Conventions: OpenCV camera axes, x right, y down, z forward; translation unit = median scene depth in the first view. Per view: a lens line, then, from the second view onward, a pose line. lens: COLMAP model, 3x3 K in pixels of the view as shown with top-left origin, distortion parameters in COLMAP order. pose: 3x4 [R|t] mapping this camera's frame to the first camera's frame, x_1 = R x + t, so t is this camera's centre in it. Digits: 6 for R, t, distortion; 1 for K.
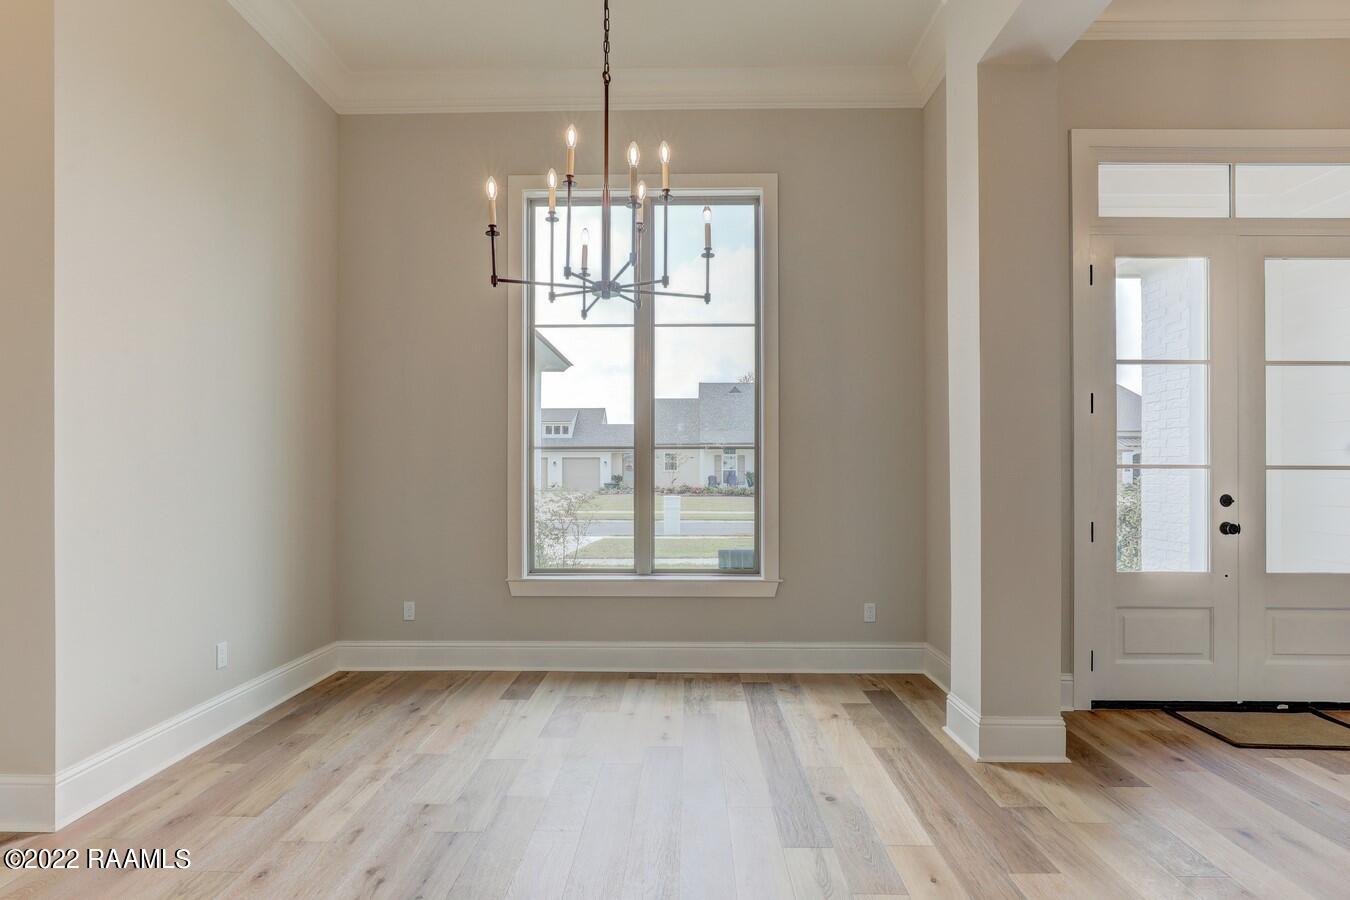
lens RADIAL K [[606.7, 0, 670.0], [0, 606.7, 448.0], [0, 0, 1]] dist [-0.002678, 0.002015]
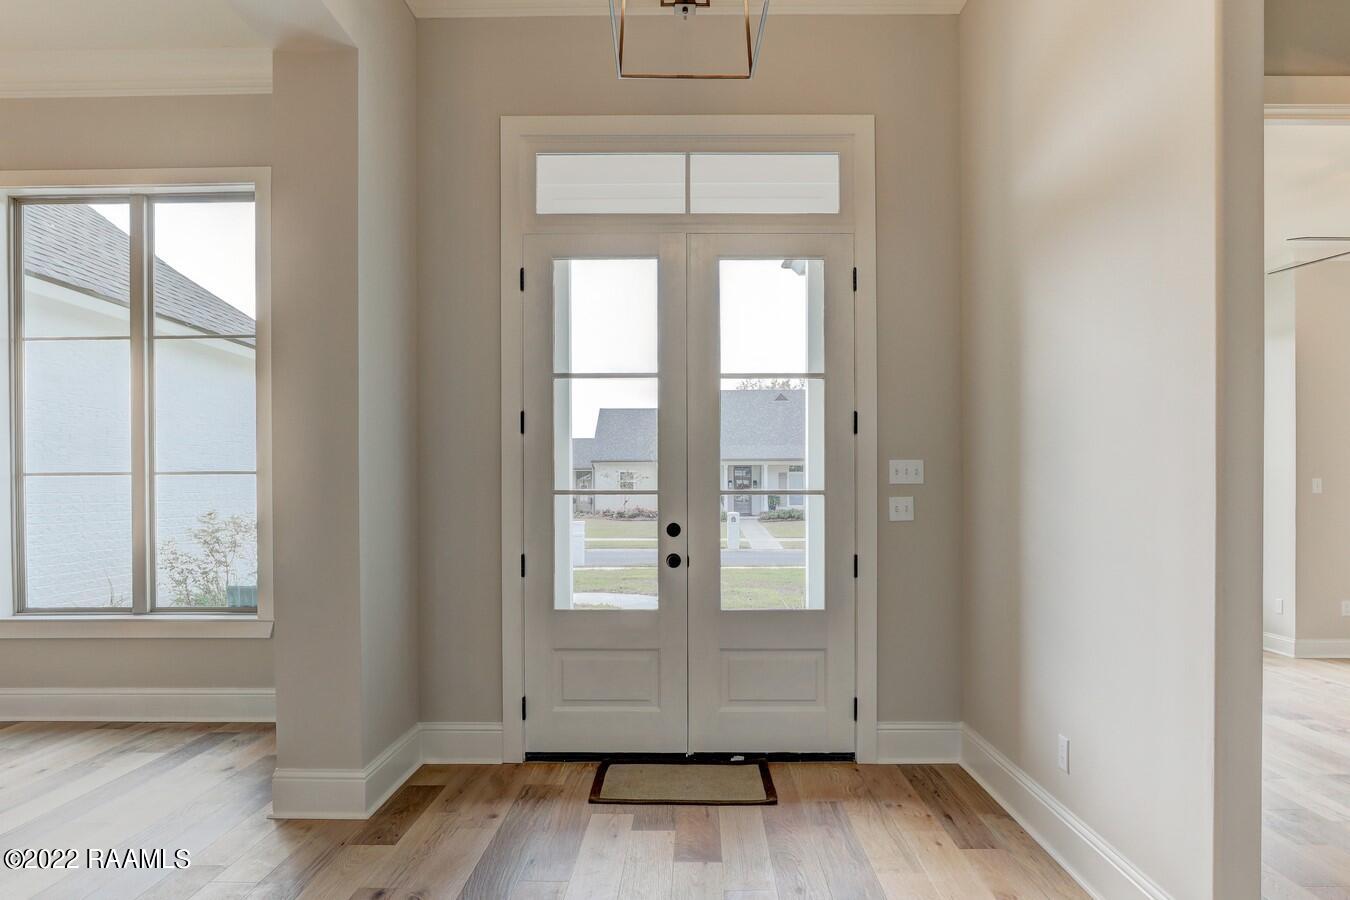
lens RADIAL K [[699.6, 0, 685.1], [0, 699.6, 470.7], [0, 0, 1]] dist [-0.005814, -0.000718]
pose [[0.999941, -0.006477, -0.008774, 0.934690], [0.006557, 0.999937, 0.009147, -0.010293], [0.008714, -0.009204, 0.999920, -0.034039]]
